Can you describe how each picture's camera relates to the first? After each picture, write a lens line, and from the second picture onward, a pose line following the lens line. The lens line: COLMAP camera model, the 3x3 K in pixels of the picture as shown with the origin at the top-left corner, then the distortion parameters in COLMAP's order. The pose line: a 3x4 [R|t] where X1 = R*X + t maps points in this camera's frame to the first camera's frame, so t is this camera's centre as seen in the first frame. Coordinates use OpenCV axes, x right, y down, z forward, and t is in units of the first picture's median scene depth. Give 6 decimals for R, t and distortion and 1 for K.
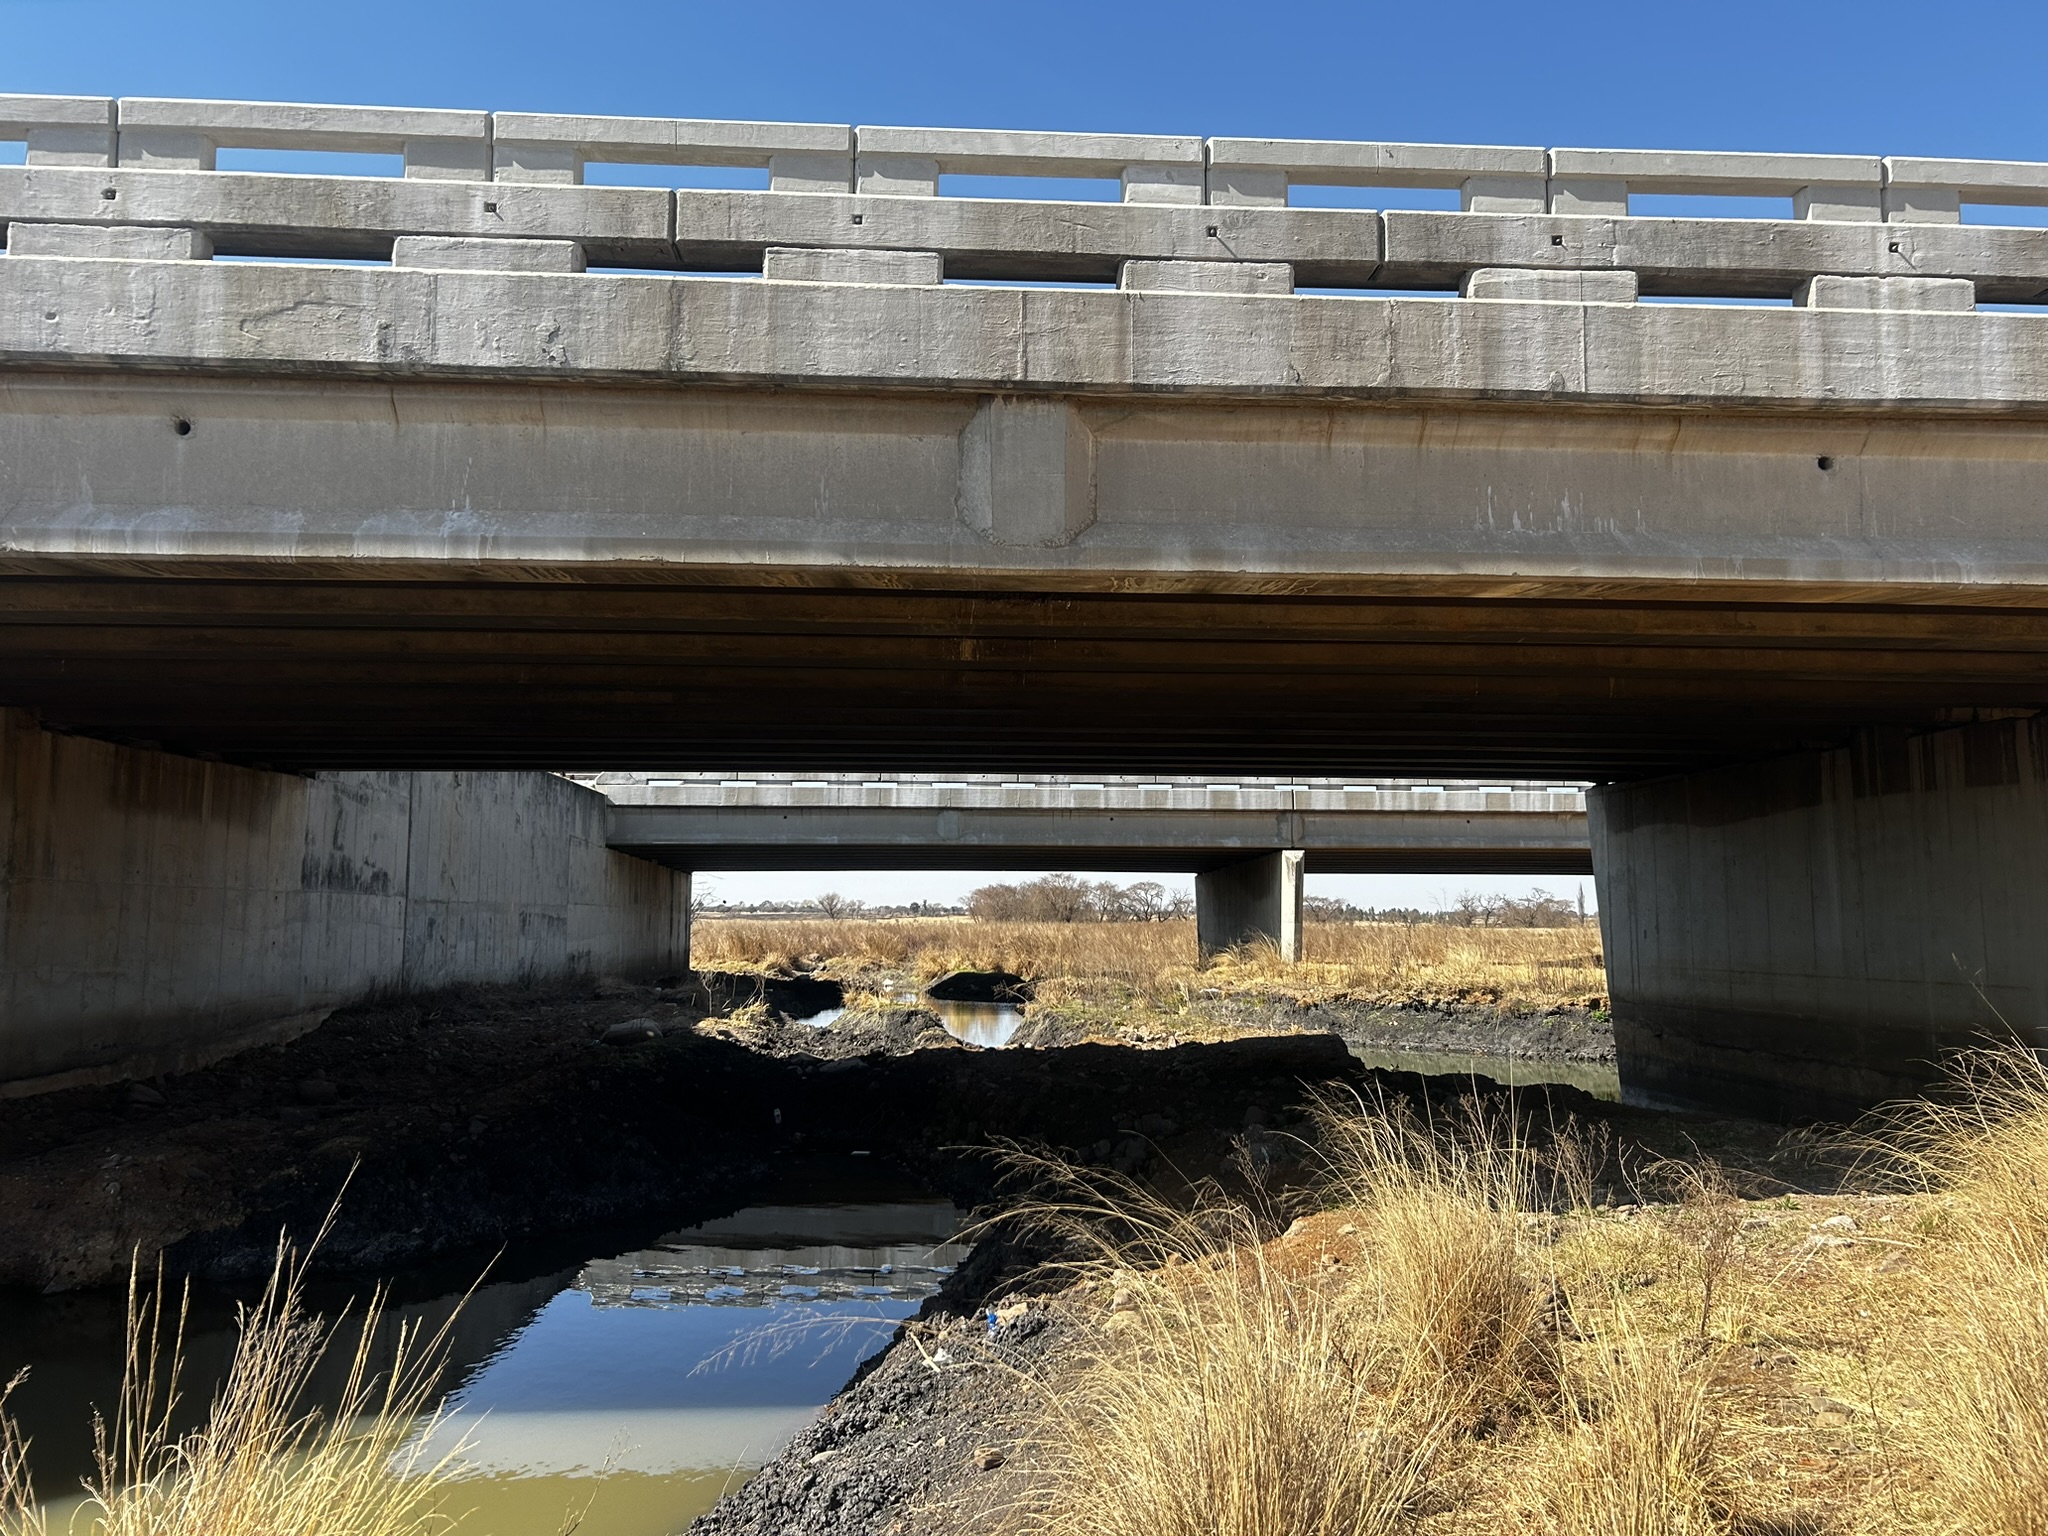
lens RADIAL K [[1559.5, 0, 1032.1], [0, 1559.5, 764.2], [0, 0, 1]] dist [0.037892, -0.039171]
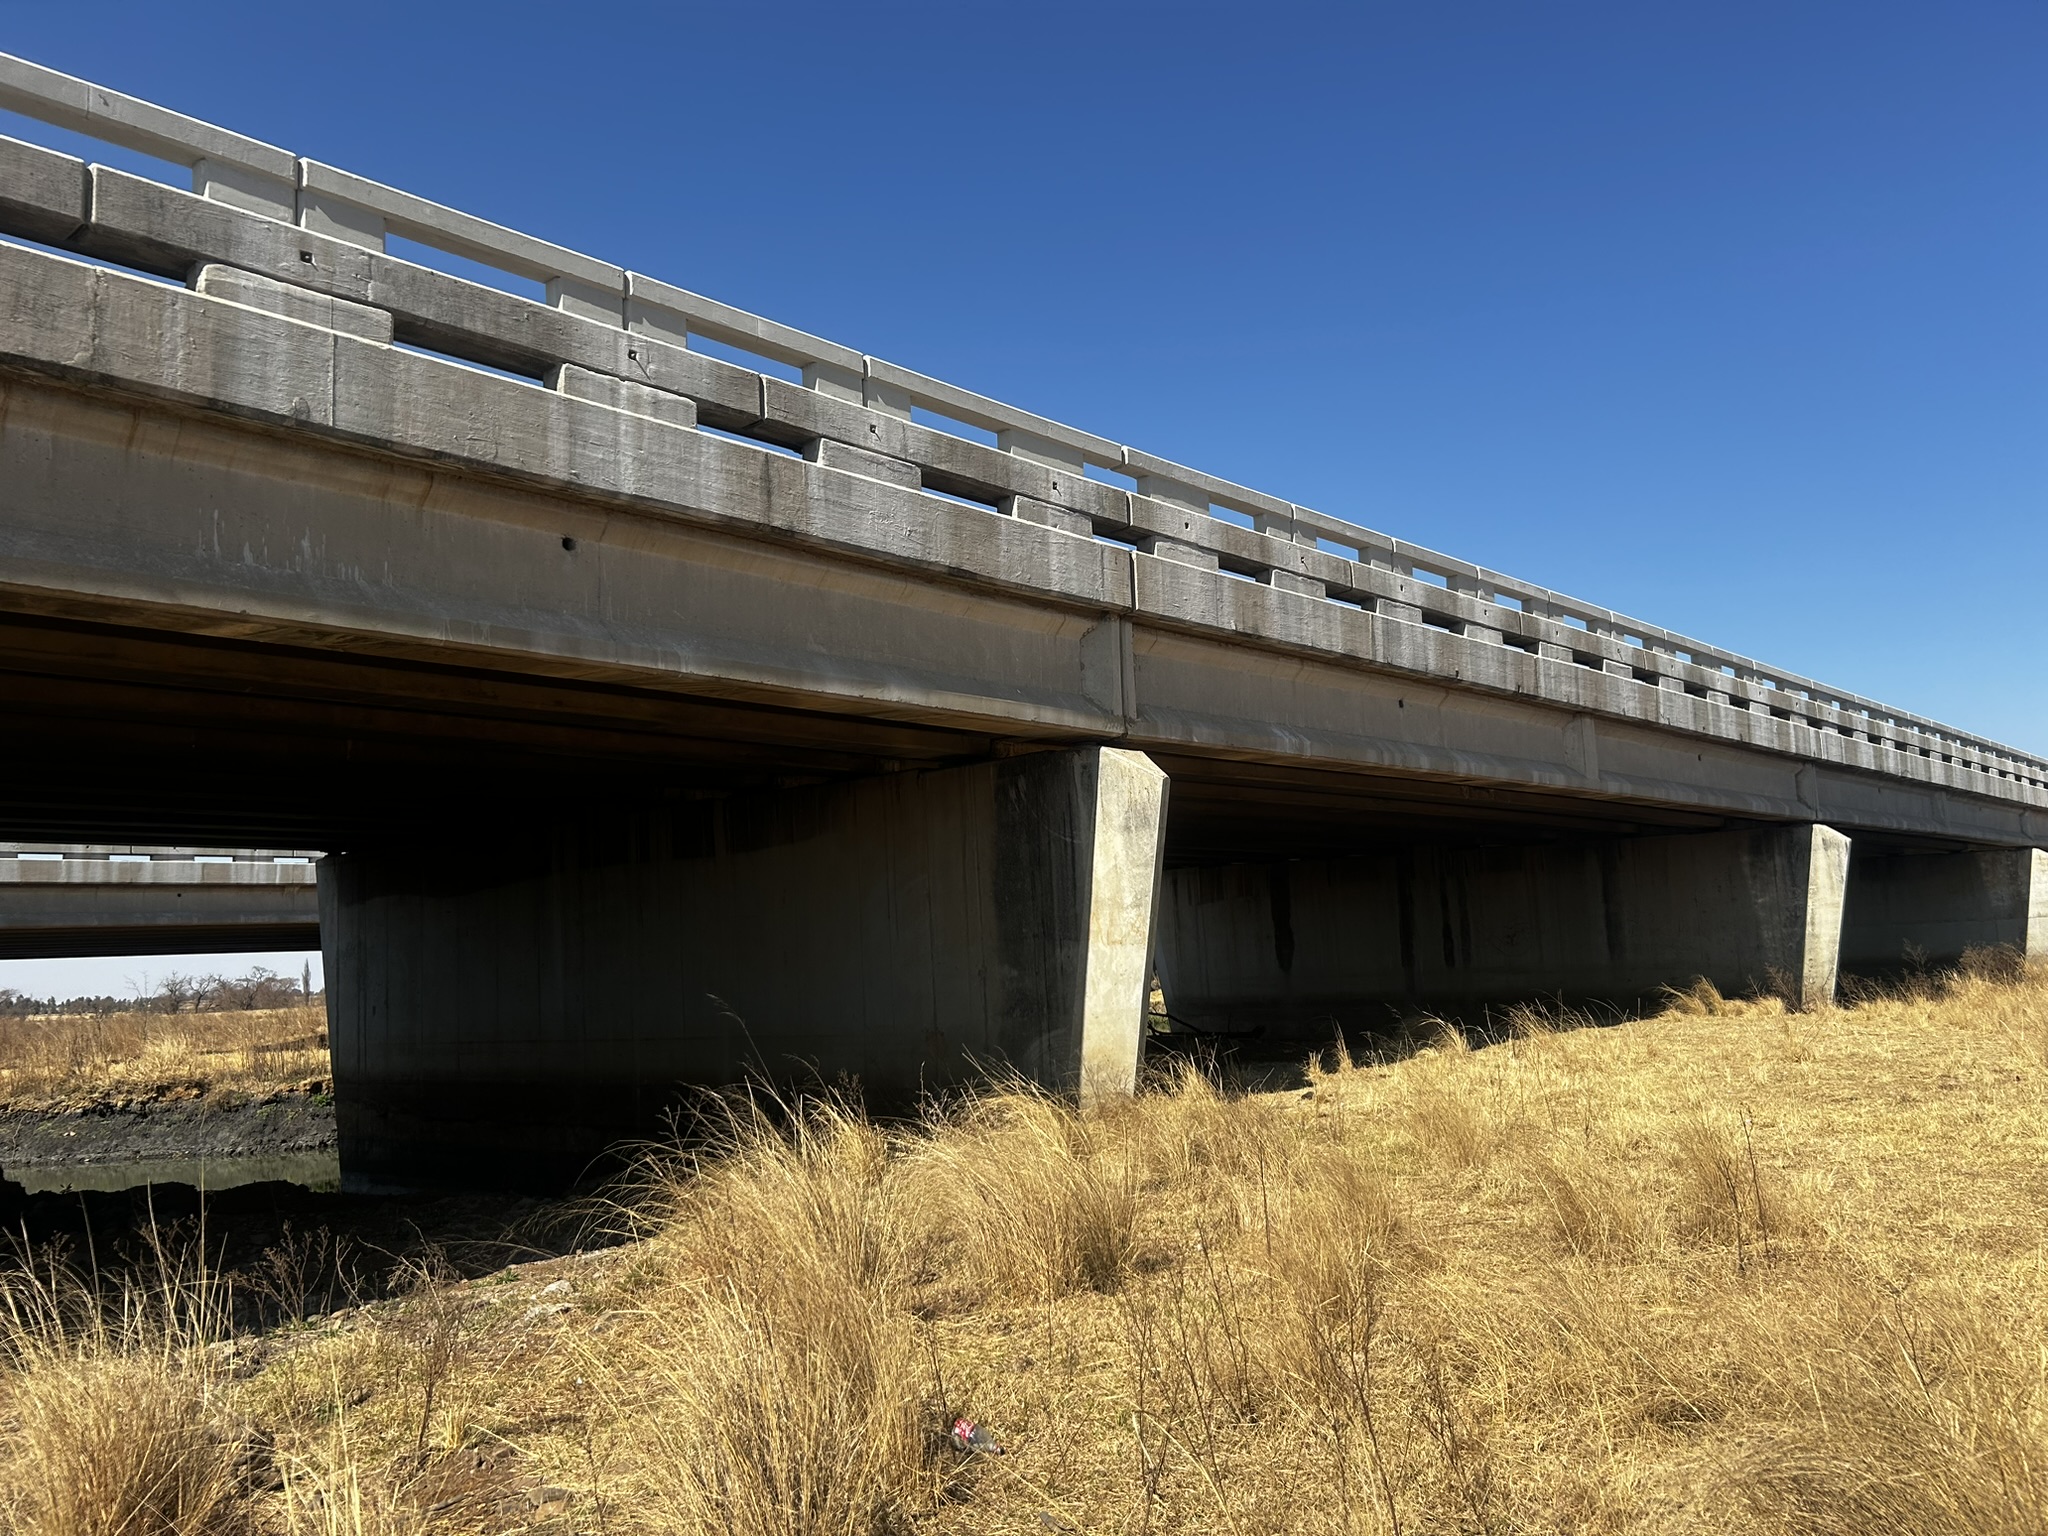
lens RADIAL K [[1559.5, 0, 1032.0], [0, 1559.5, 780.2], [0, 0, 1]] dist [0.037892, -0.039171]
pose [[0.719936, 0.045329, 0.692558, 0.016964], [-0.020164, 0.998810, -0.044412, 0.003824], [-0.693747, 0.018009, 0.719993, 0.047850]]
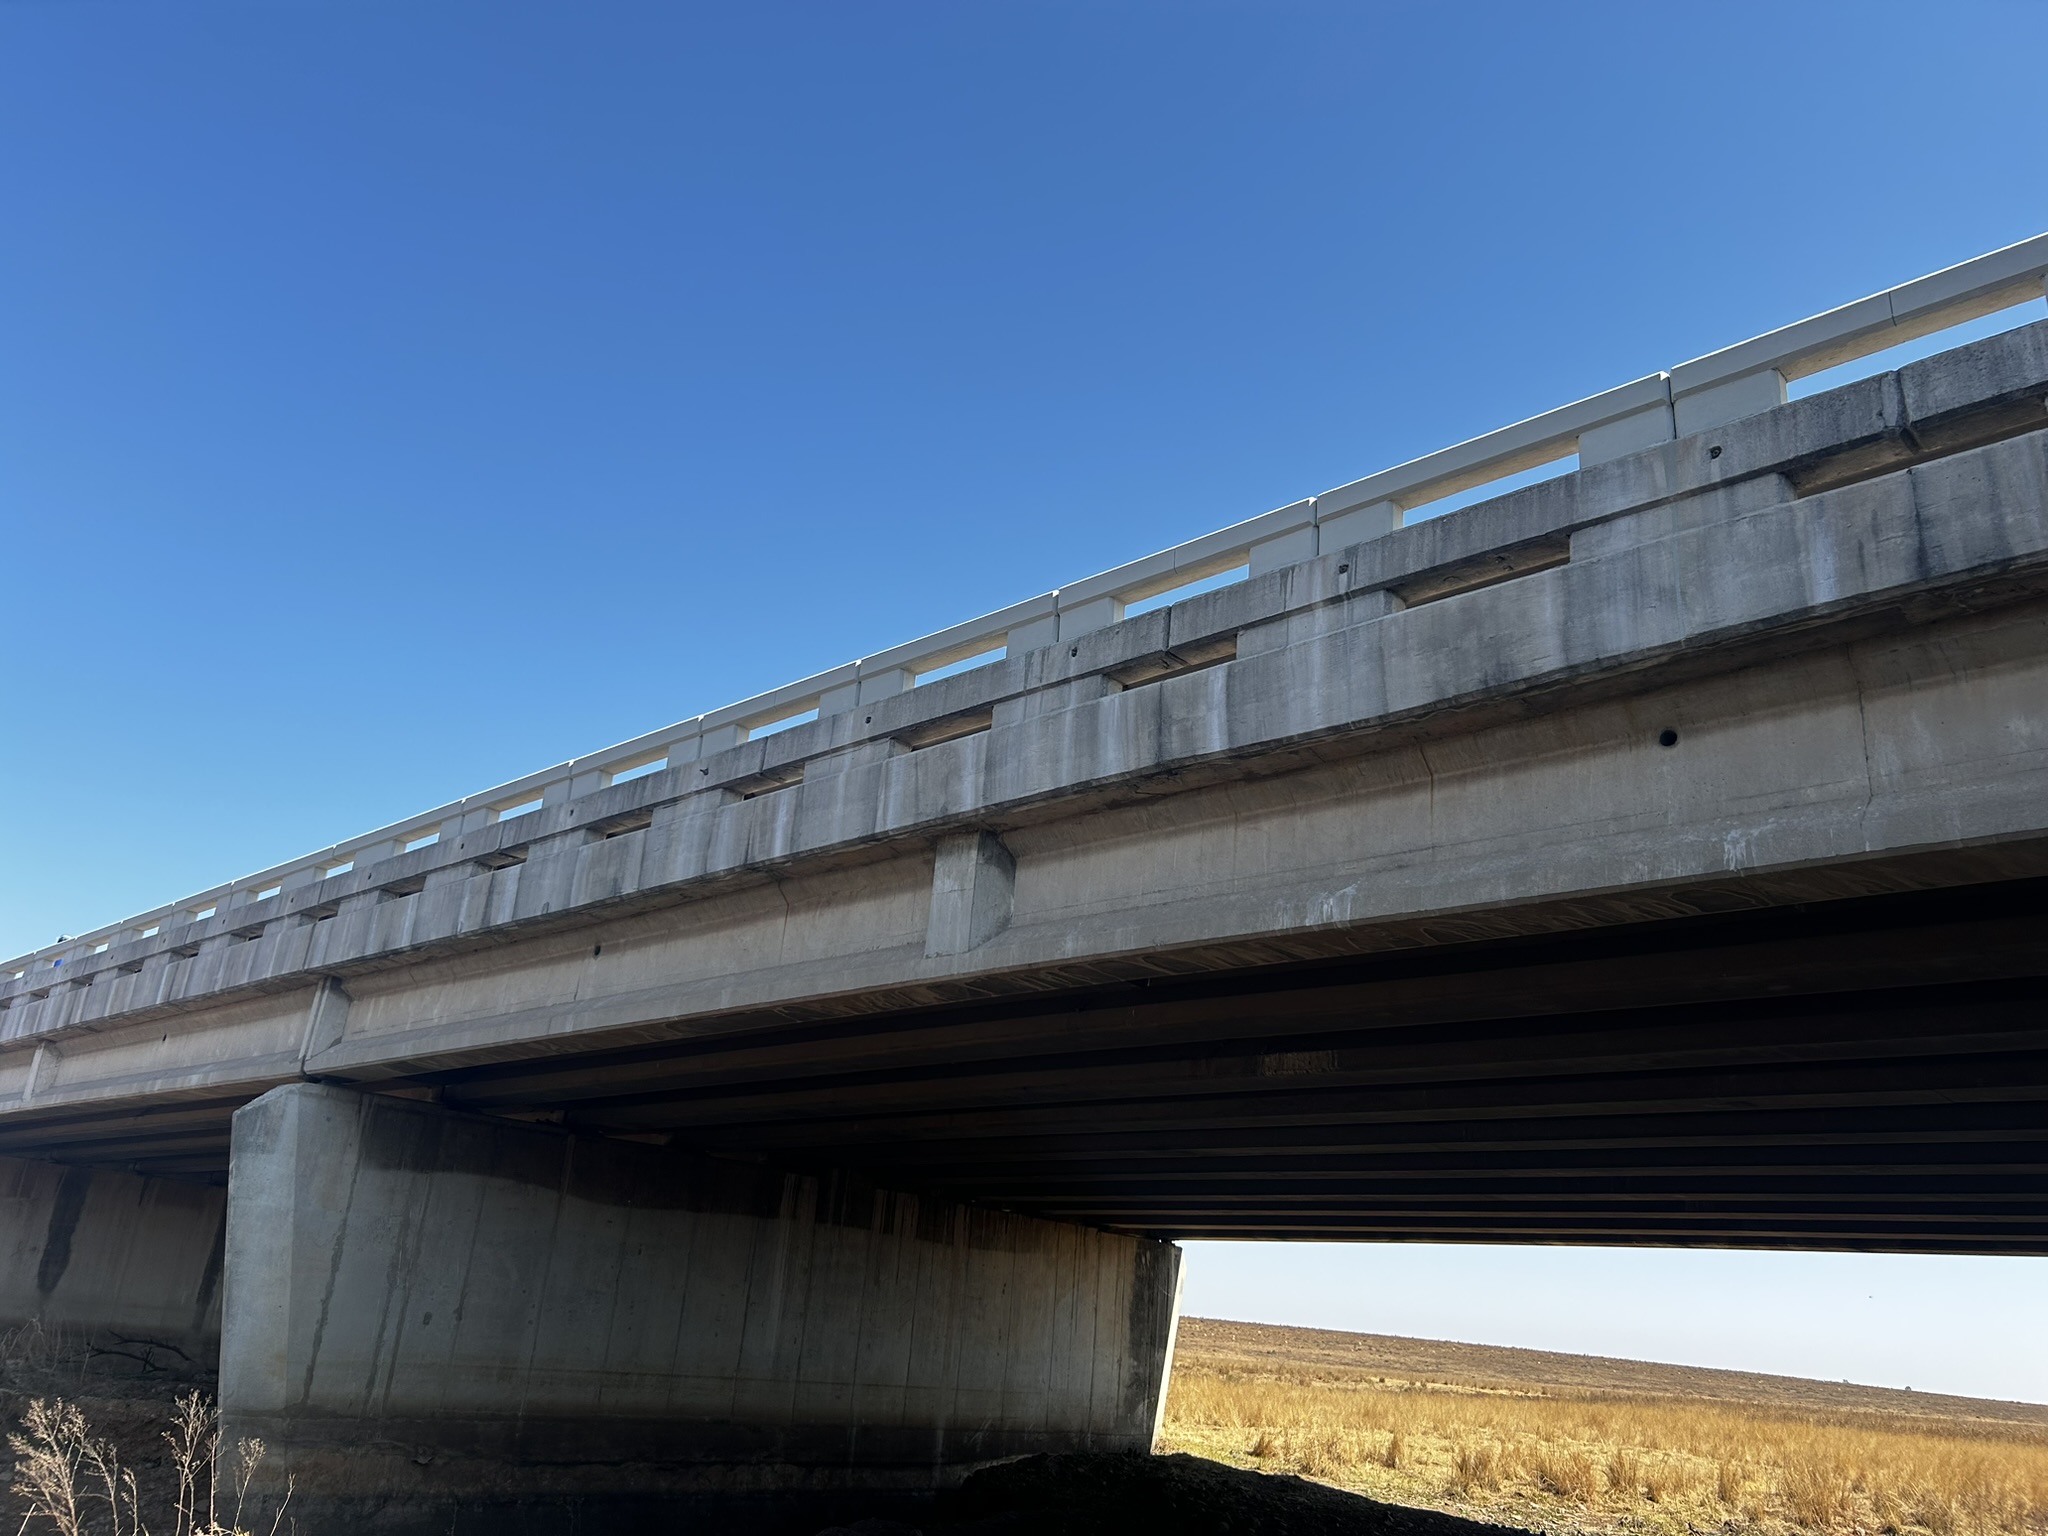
lens RADIAL K [[1559.5, 0, 1010.3], [0, 1559.5, 753.8], [0, 0, 1]] dist [0.037892, -0.039171]
pose [[-0.665758, 0.212625, 0.715232, -0.896942], [-0.153471, 0.899027, -0.410119, 0.291523], [-0.730214, -0.382808, -0.565902, 2.950647]]
